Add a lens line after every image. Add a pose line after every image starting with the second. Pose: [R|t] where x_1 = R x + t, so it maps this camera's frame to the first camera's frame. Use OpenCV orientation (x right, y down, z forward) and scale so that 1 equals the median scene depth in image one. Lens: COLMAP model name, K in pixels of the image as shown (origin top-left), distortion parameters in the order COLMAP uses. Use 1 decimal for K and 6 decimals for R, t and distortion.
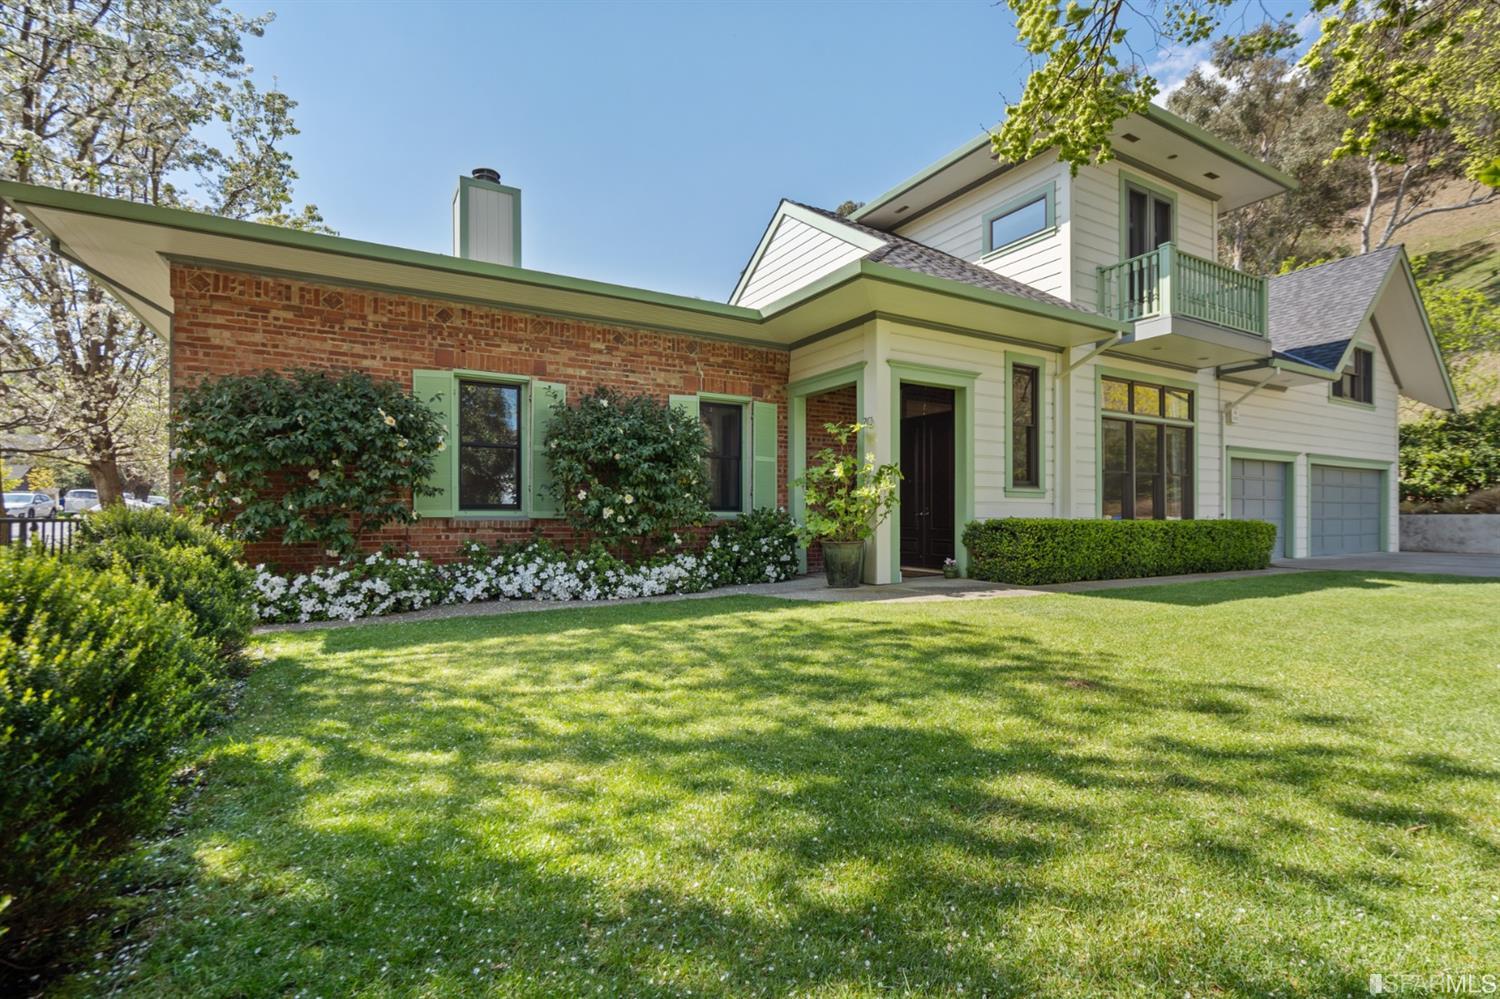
lens RADIAL K [[674.5, 0, 752.0], [0, 674.5, 510.7], [0, 0, 1]] dist [-0.002722, -0.000154]
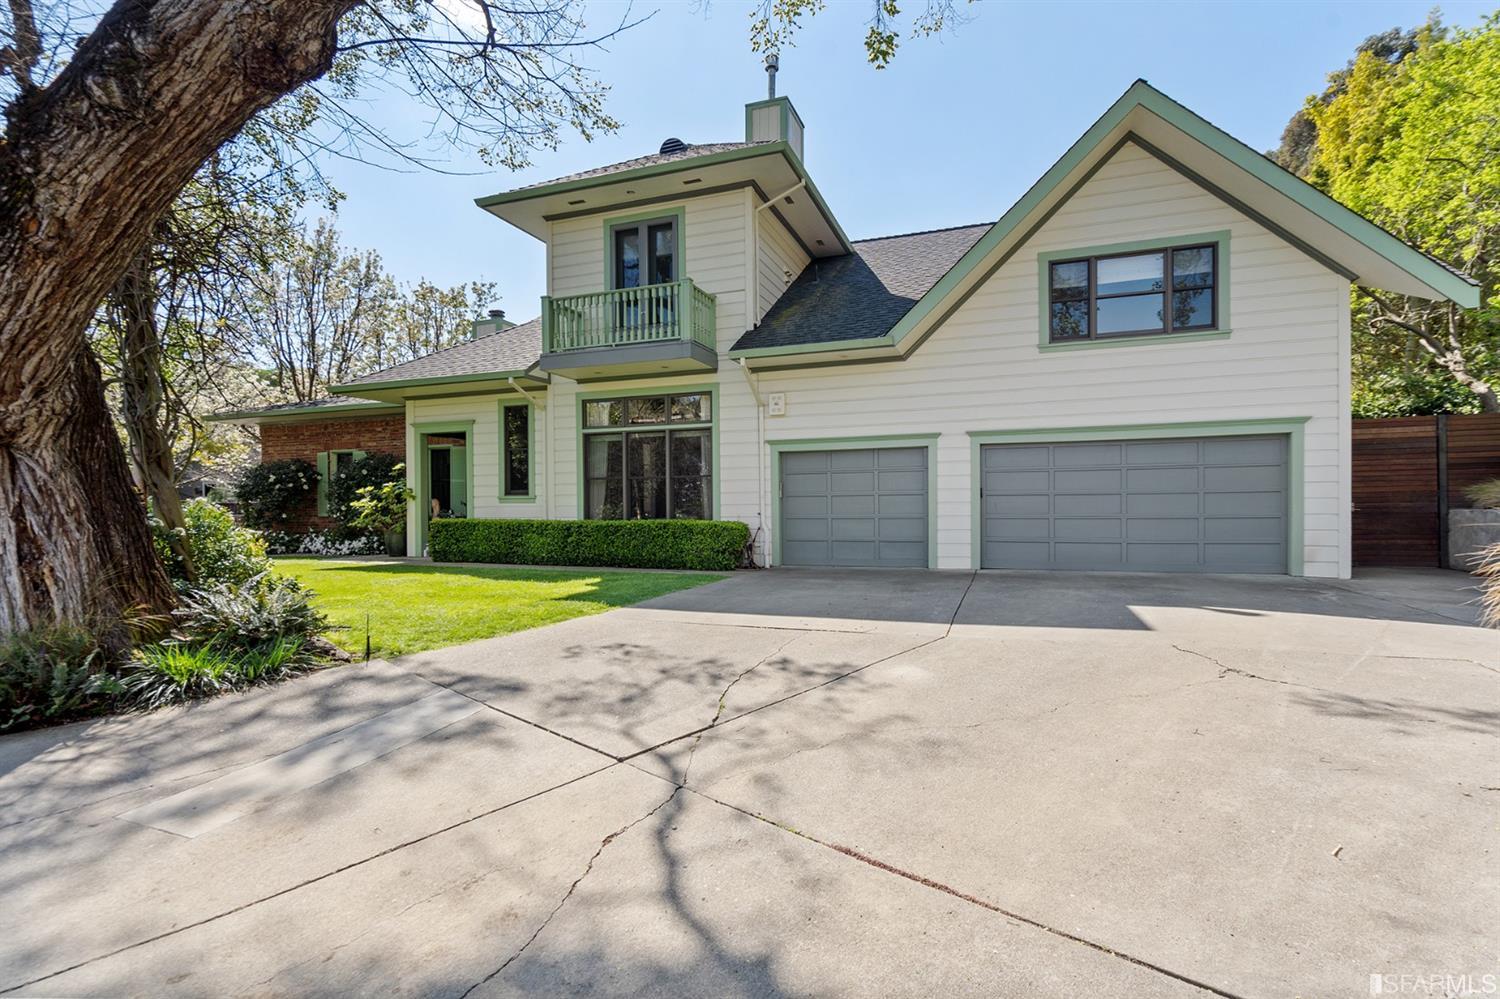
lens RADIAL K [[721.8, 0, 754.9], [0, 721.8, 508.4], [0, 0, 1]] dist [0.010792, 0.000459]
pose [[0.621121, 0.001015, -0.783714, 1.845948], [0.005252, 0.999971, 0.005458, -0.015212], [0.783697, -0.007506, 0.621098, 0.470778]]
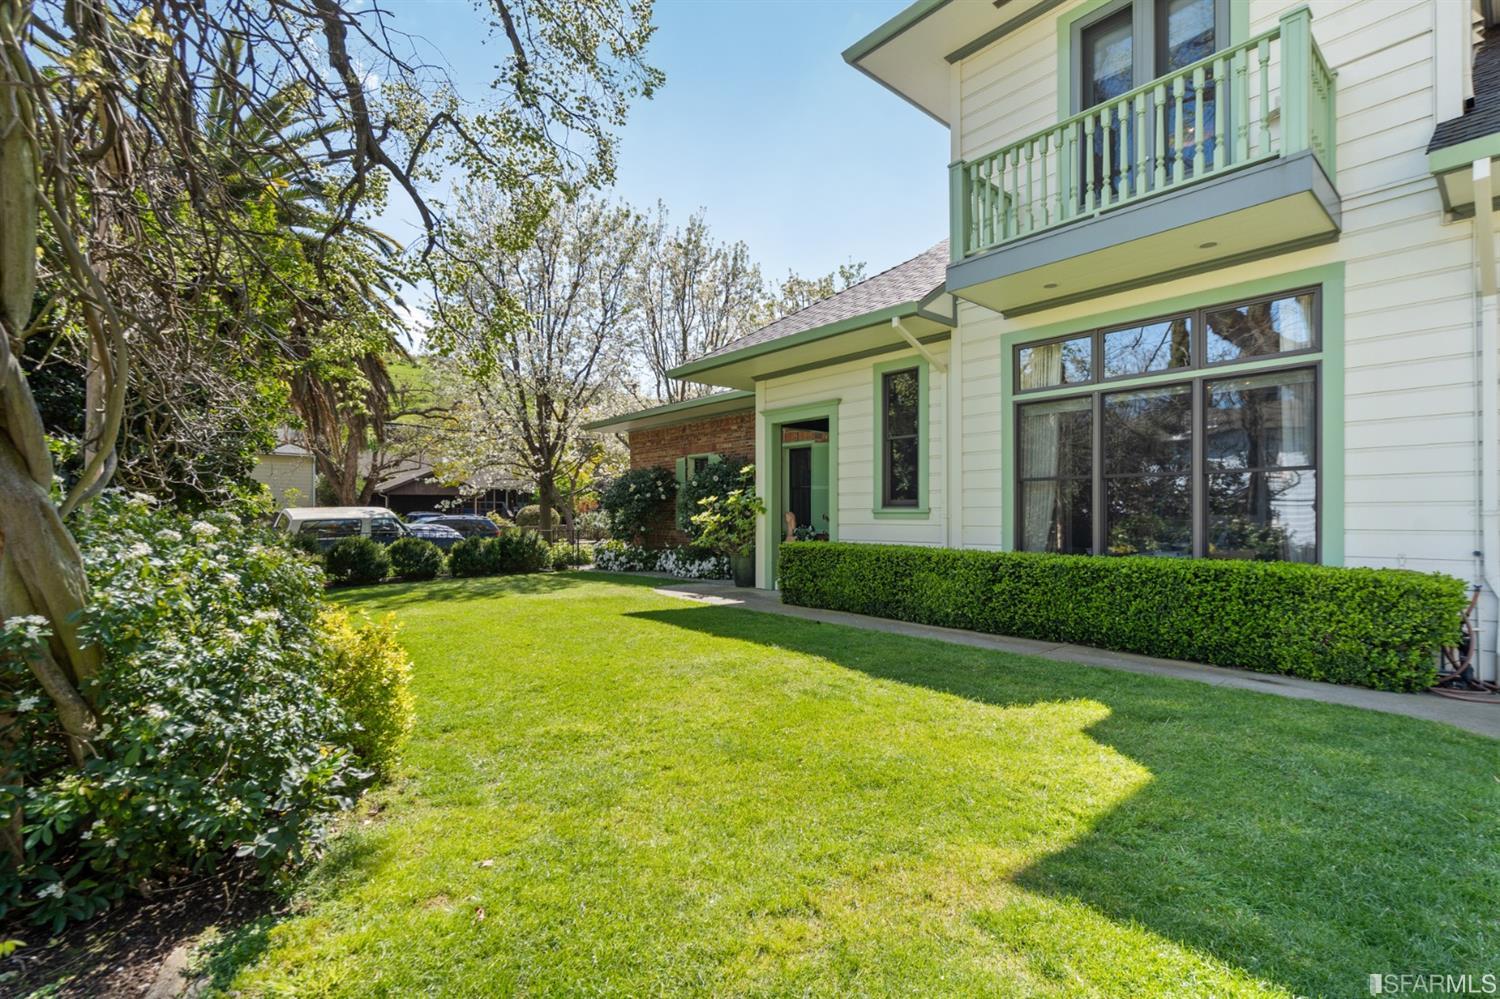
lens RADIAL K [[674.5, 0, 752.2], [0, 674.5, 506.3], [0, 0, 1]] dist [-0.002722, -0.000154]
pose [[0.166811, -0.008780, -0.985950, 1.244994], [0.000702, 0.999961, -0.008786, -0.030349], [0.985989, 0.000773, 0.166810, 0.660992]]
